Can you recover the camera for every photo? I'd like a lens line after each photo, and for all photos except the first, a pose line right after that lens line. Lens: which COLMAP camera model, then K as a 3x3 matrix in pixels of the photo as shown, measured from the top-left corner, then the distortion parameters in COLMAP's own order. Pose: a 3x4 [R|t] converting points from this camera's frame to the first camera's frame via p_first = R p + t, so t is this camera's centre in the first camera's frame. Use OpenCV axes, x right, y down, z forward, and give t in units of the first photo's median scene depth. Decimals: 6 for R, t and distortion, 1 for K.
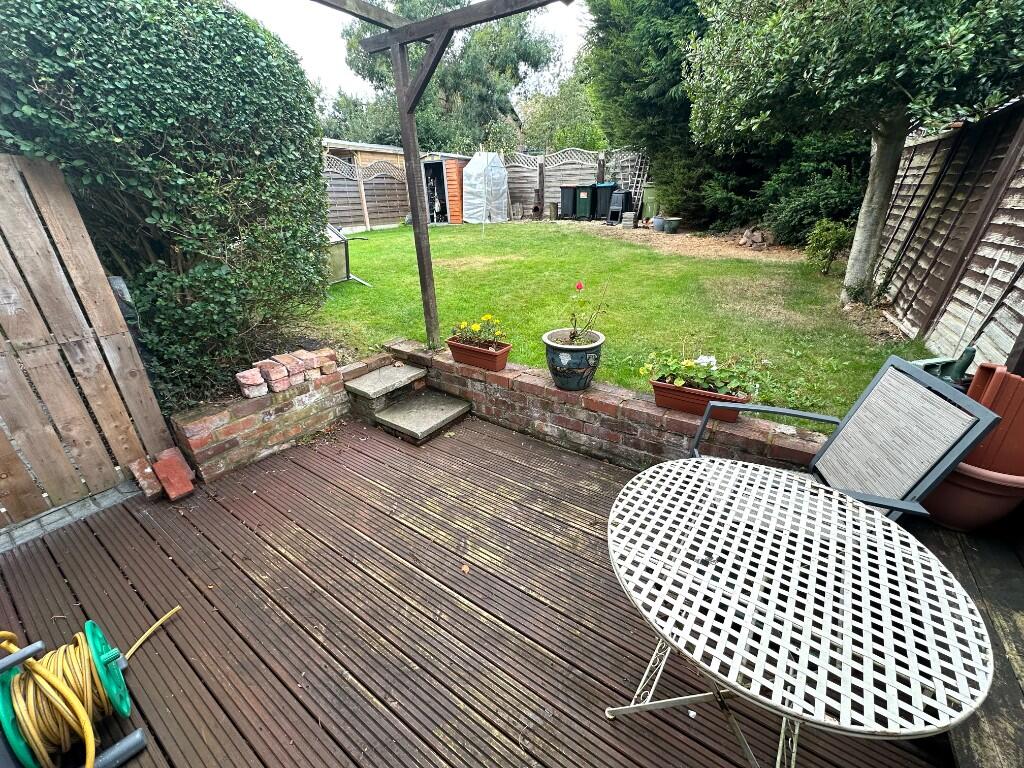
lens RADIAL K [[407.9, 0, 516.0], [0, 407.9, 382.0], [0, 0, 1]] dist [-0.003861, 0.000528]
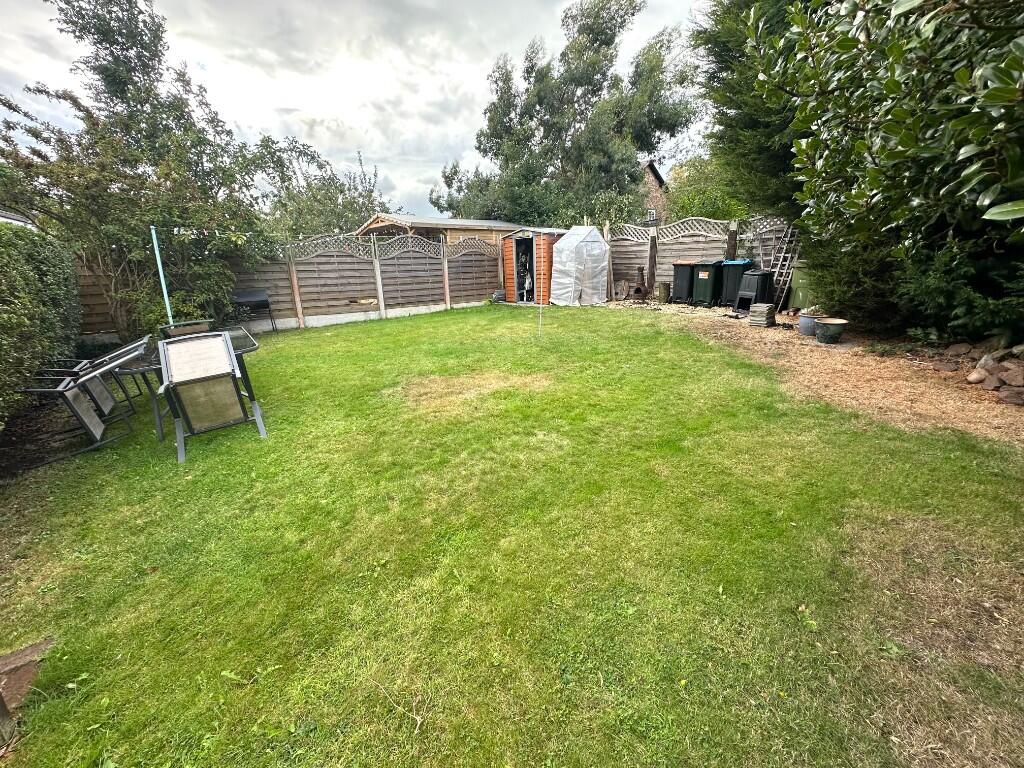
lens RADIAL K [[407.9, 0, 514.2], [0, 407.9, 383.3], [0, 0, 1]] dist [-0.003861, 0.000528]
pose [[0.938388, 0.097345, -0.331589, 0.103926], [-0.139667, 0.984483, -0.106240, -0.124187], [0.316102, 0.146006, 0.937423, 0.194207]]
